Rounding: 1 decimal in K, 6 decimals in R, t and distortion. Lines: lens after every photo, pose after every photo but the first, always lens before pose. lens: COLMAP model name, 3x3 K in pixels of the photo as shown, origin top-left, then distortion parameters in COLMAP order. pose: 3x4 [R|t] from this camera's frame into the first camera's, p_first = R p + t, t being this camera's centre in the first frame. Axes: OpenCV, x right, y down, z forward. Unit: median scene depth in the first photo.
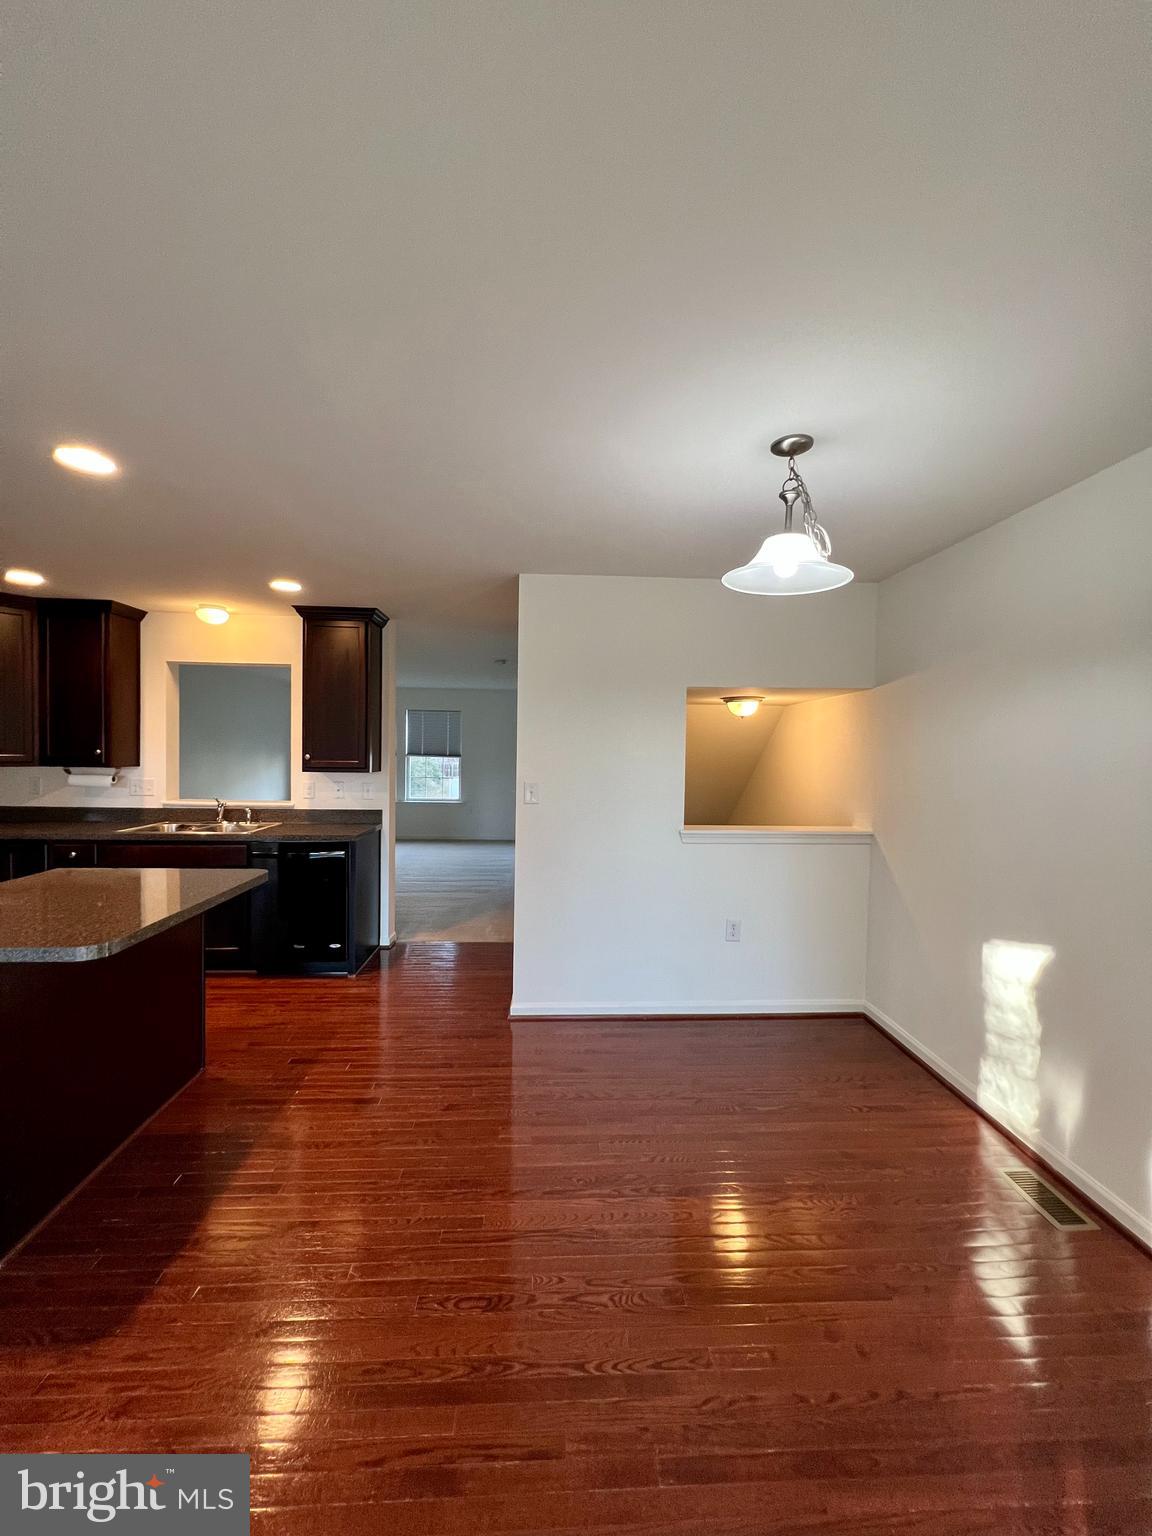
lens RADIAL K [[616.8, 0, 577.3], [0, 616.8, 764.3], [0, 0, 1]] dist [-0.003165, 0.000863]
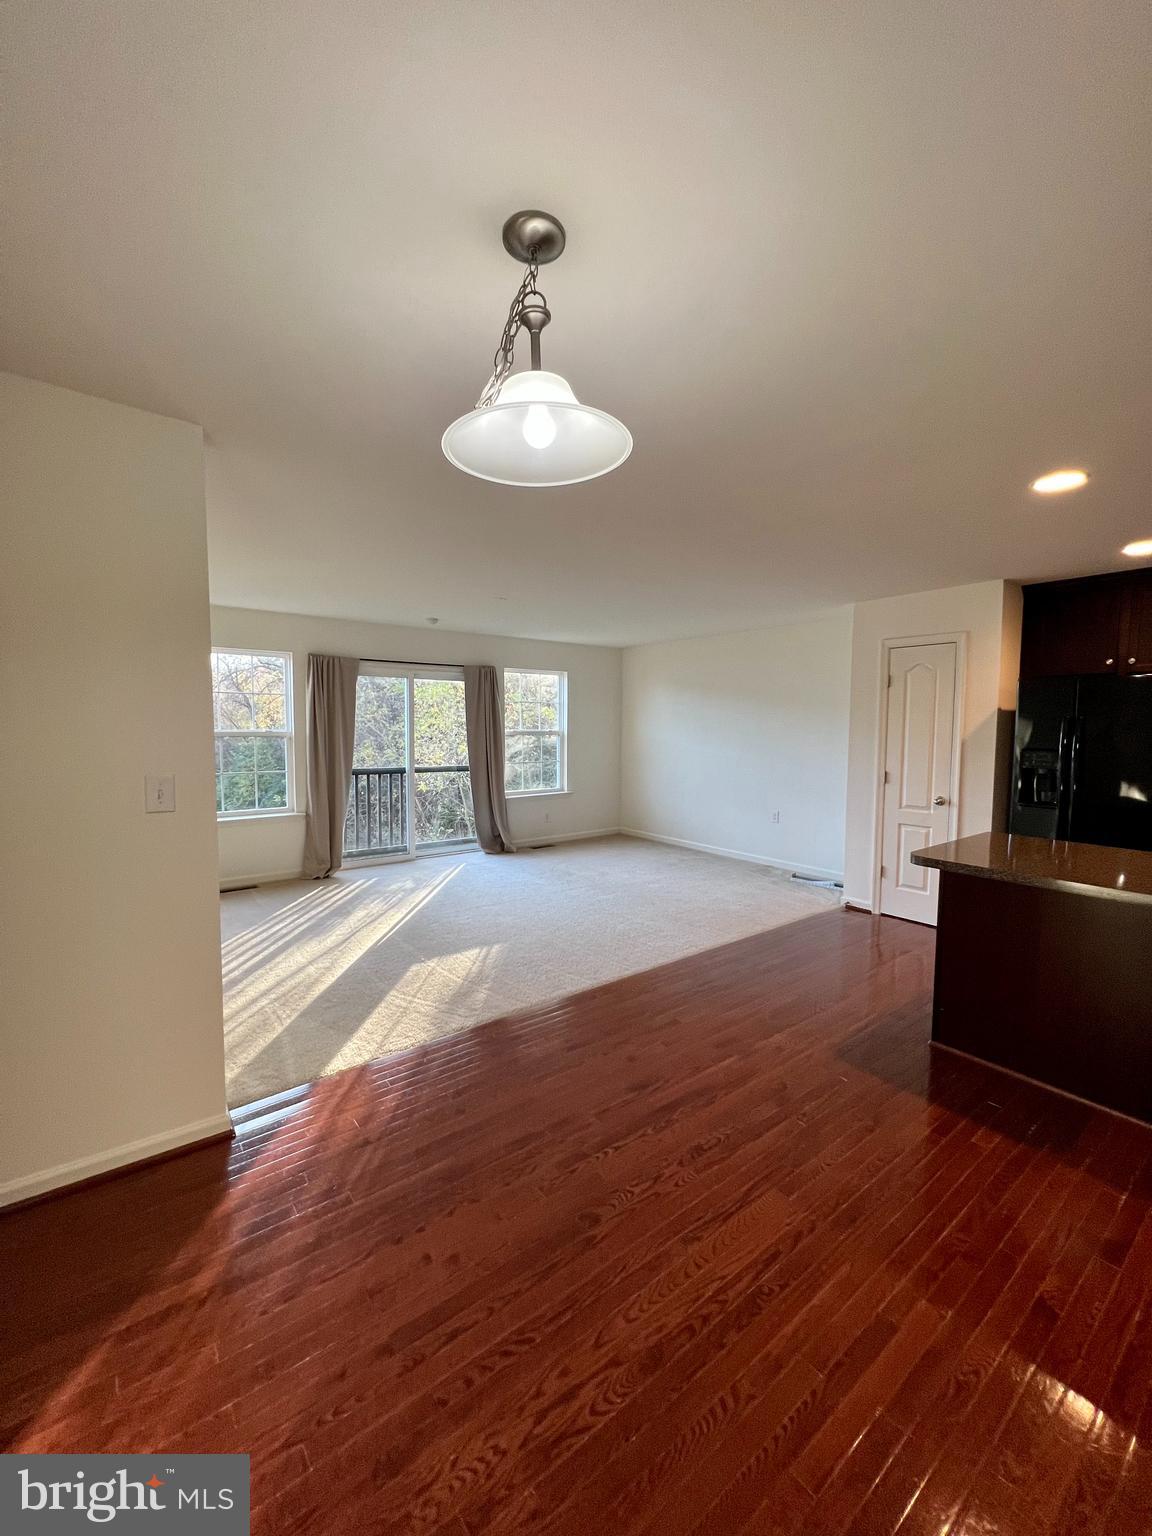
lens RADIAL K [[616.8, 0, 577.2], [0, 616.8, 765.3], [0, 0, 1]] dist [-0.003165, 0.000863]
pose [[-0.823817, 0.018893, -0.566540, 0.385213], [-0.033990, 0.996000, 0.082640, -0.011891], [0.565835, 0.087337, -0.819880, 0.897535]]
